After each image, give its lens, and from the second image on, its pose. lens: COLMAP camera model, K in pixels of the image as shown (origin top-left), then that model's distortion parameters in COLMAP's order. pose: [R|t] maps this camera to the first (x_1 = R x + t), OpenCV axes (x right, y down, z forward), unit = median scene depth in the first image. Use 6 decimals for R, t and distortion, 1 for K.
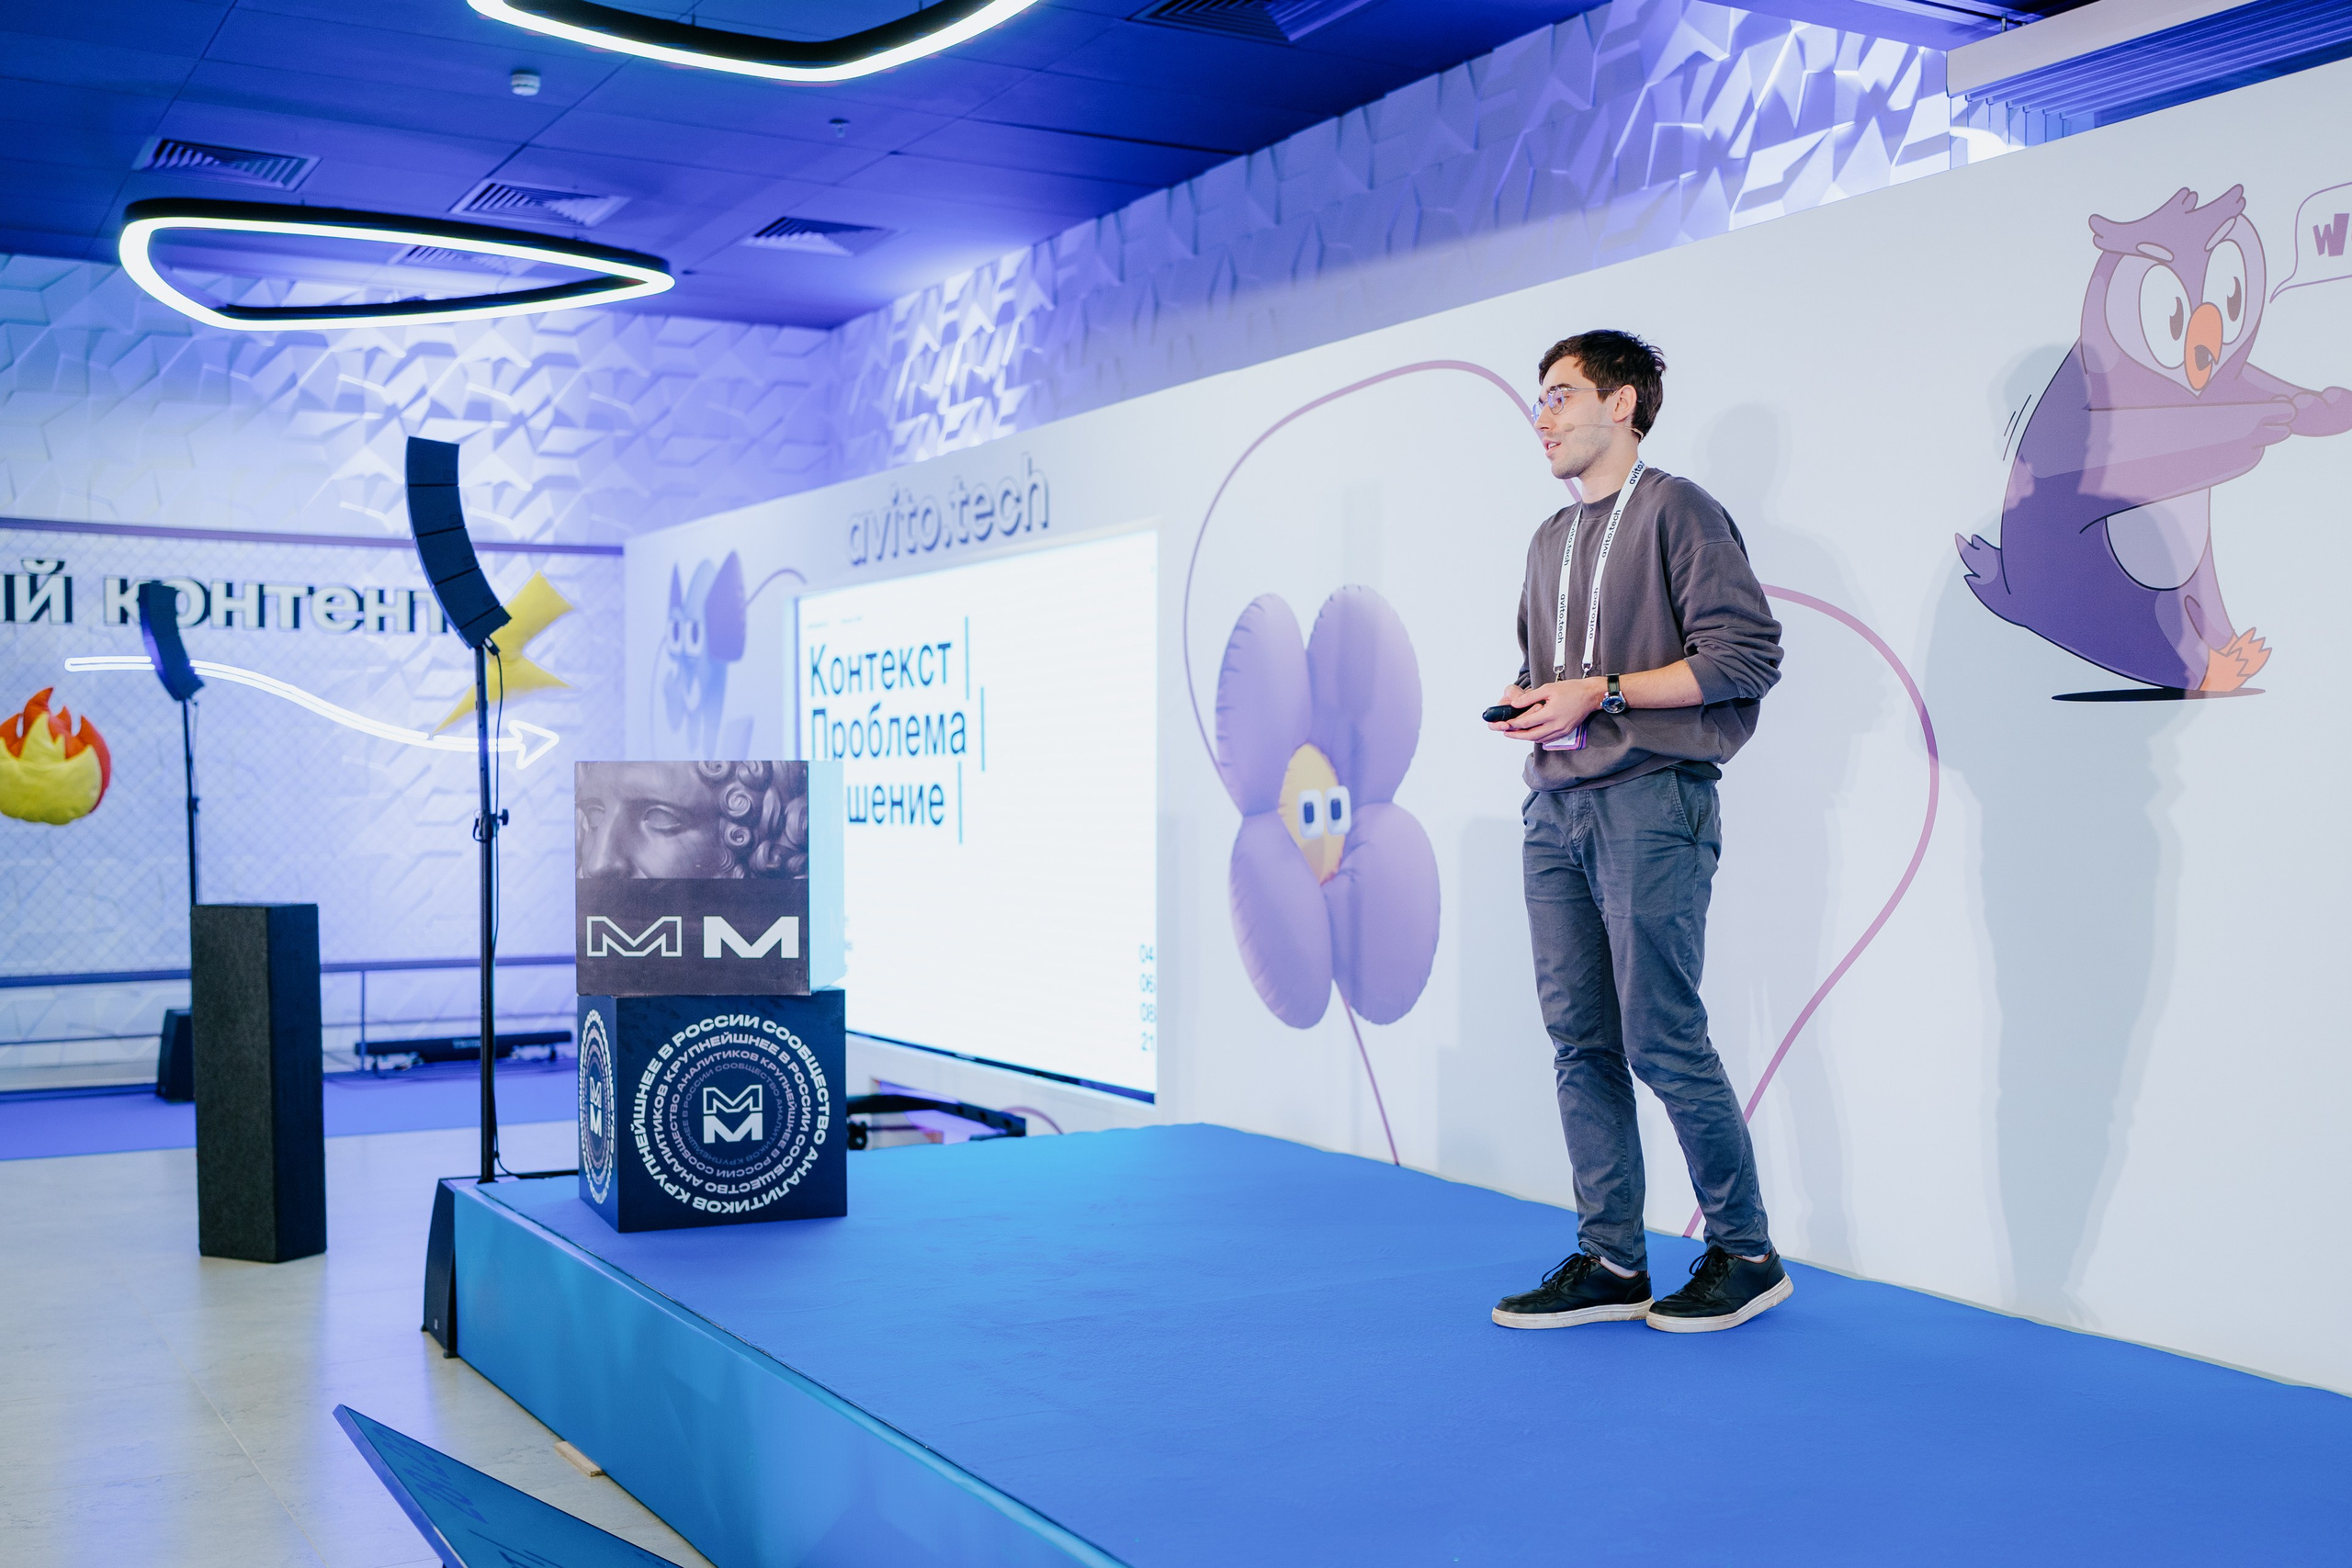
lens RADIAL K [[2417.8, 0, 1178.1], [0, 2417.8, 865.0], [0, 0, 1]] dist [0.005172, 0.013100]
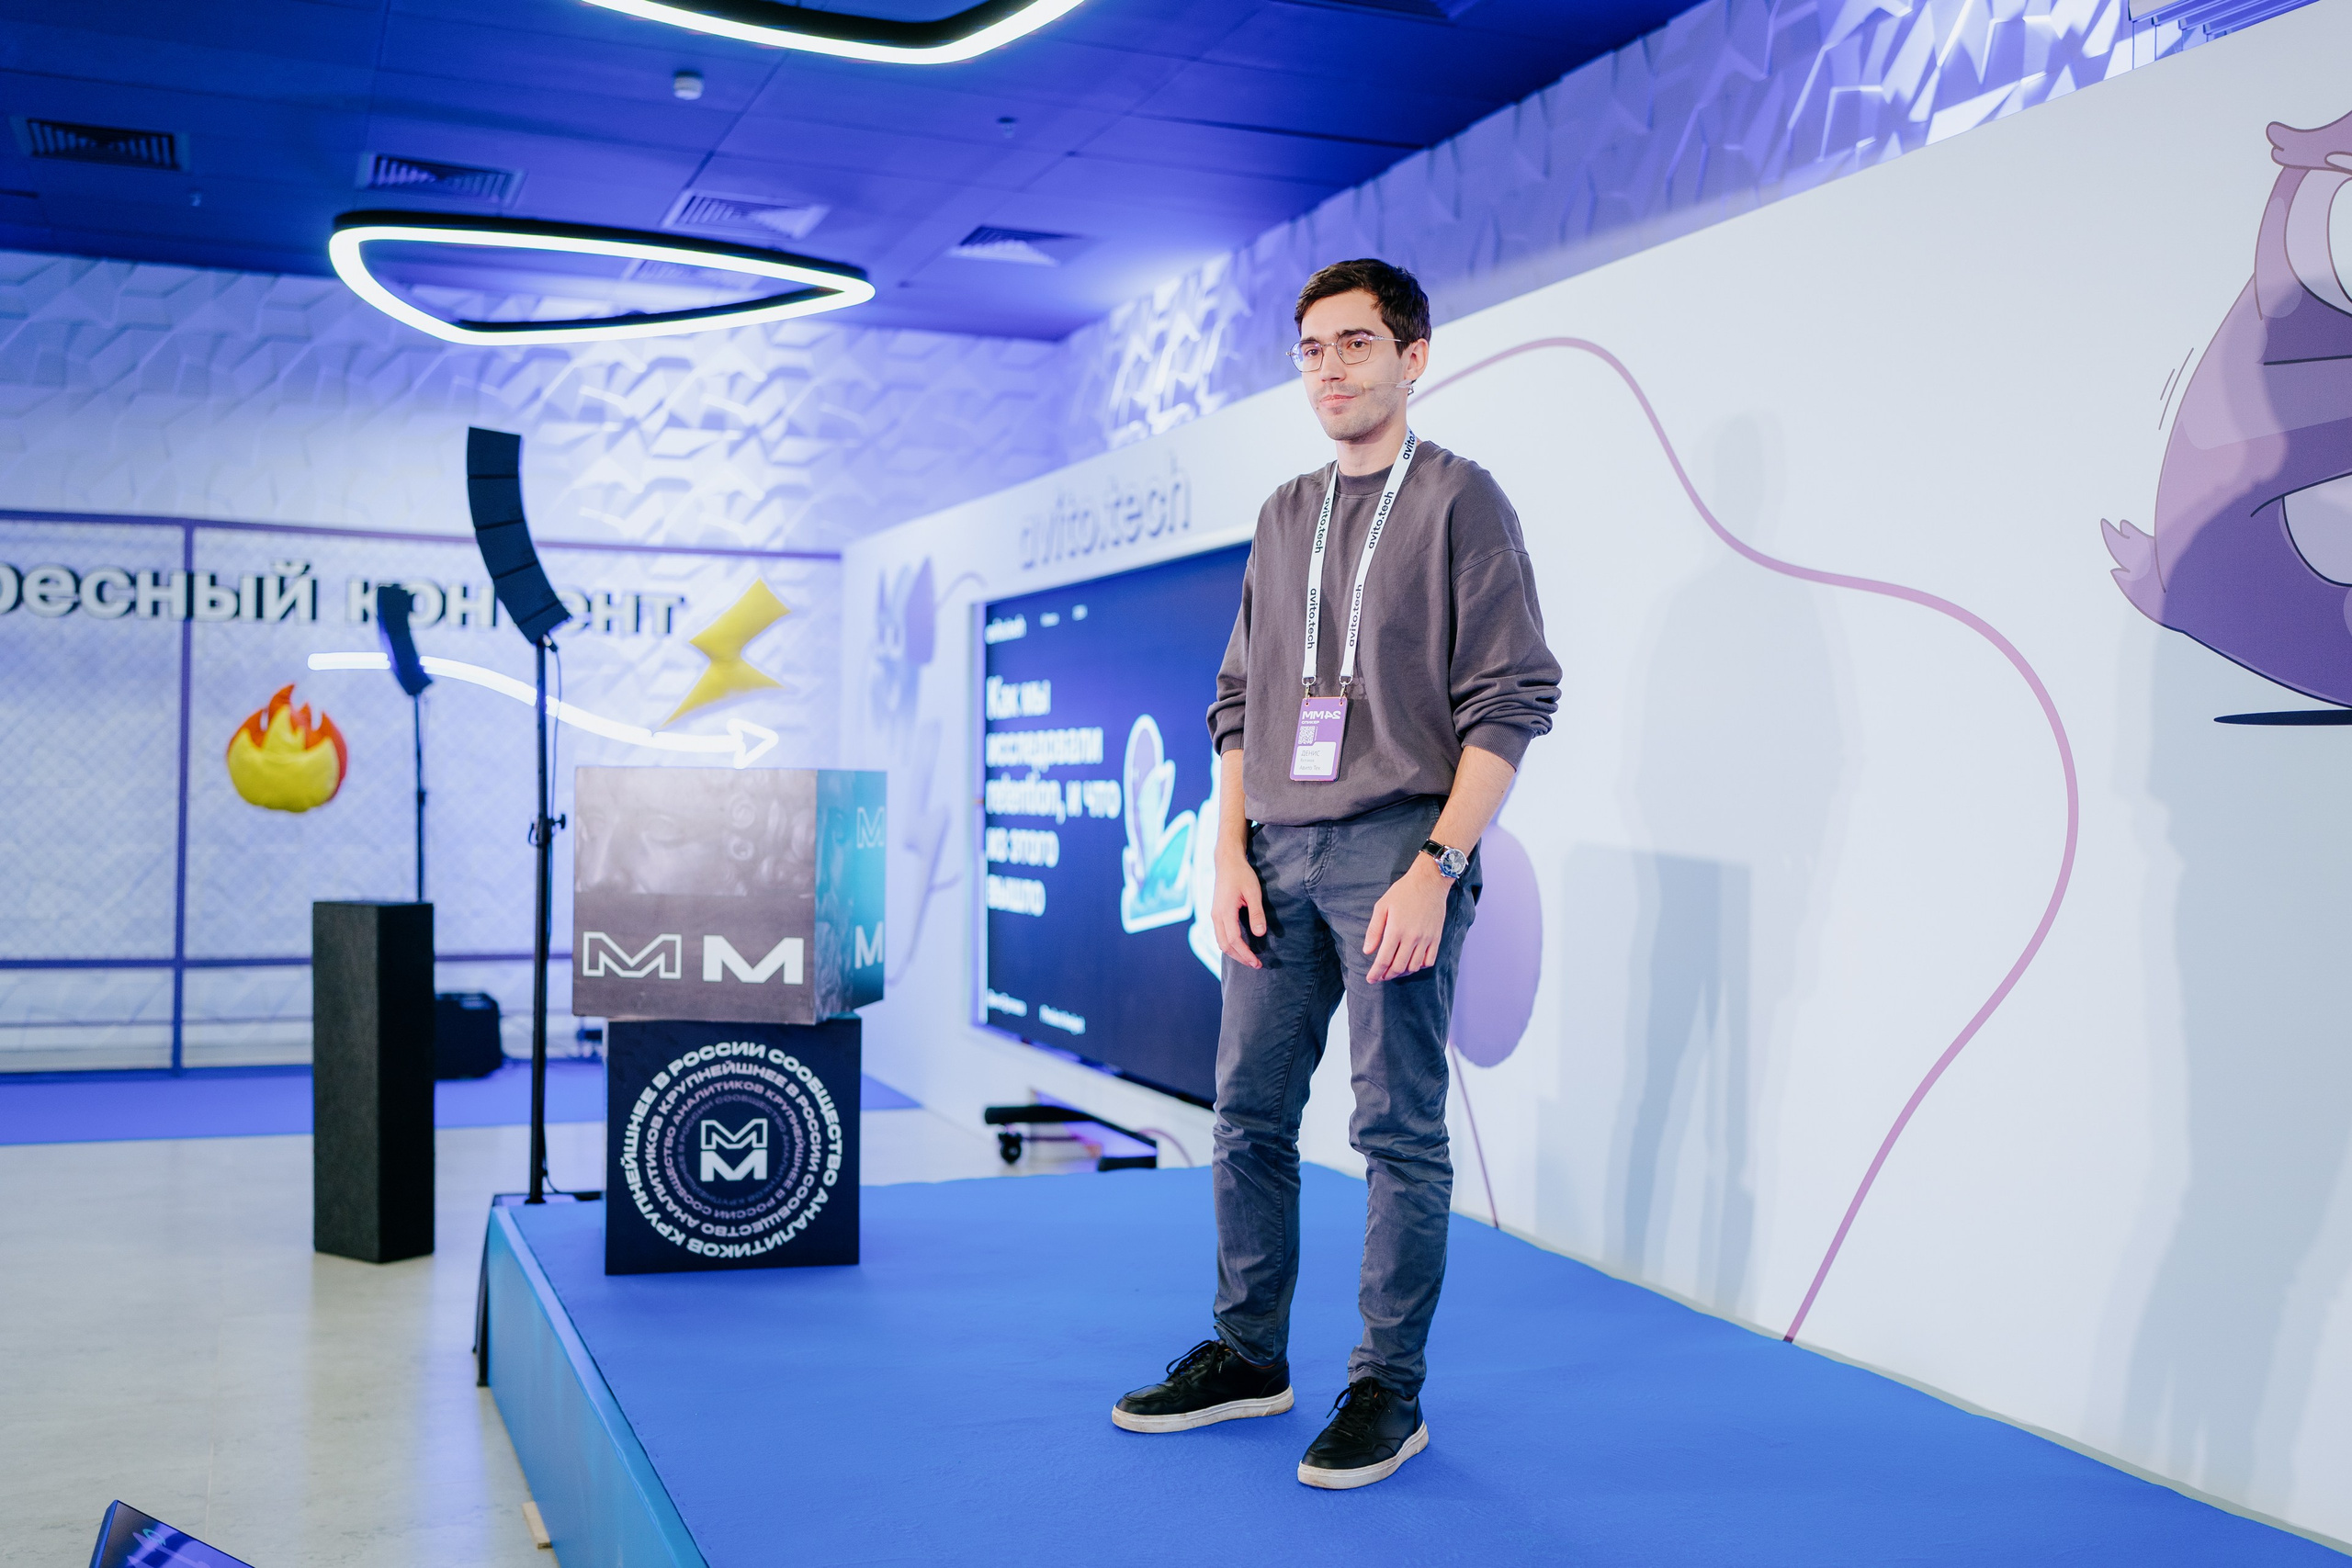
lens RADIAL K [[2258.4, 0, 1172.9], [0, 2258.4, 814.5], [0, 0, 1]] dist [0.004100, 0.004656]
pose [[0.990491, 0.019305, -0.136213, 0.059858], [-0.022086, 0.999577, -0.018938, -0.007712], [0.135790, 0.021767, 0.990499, 0.102130]]
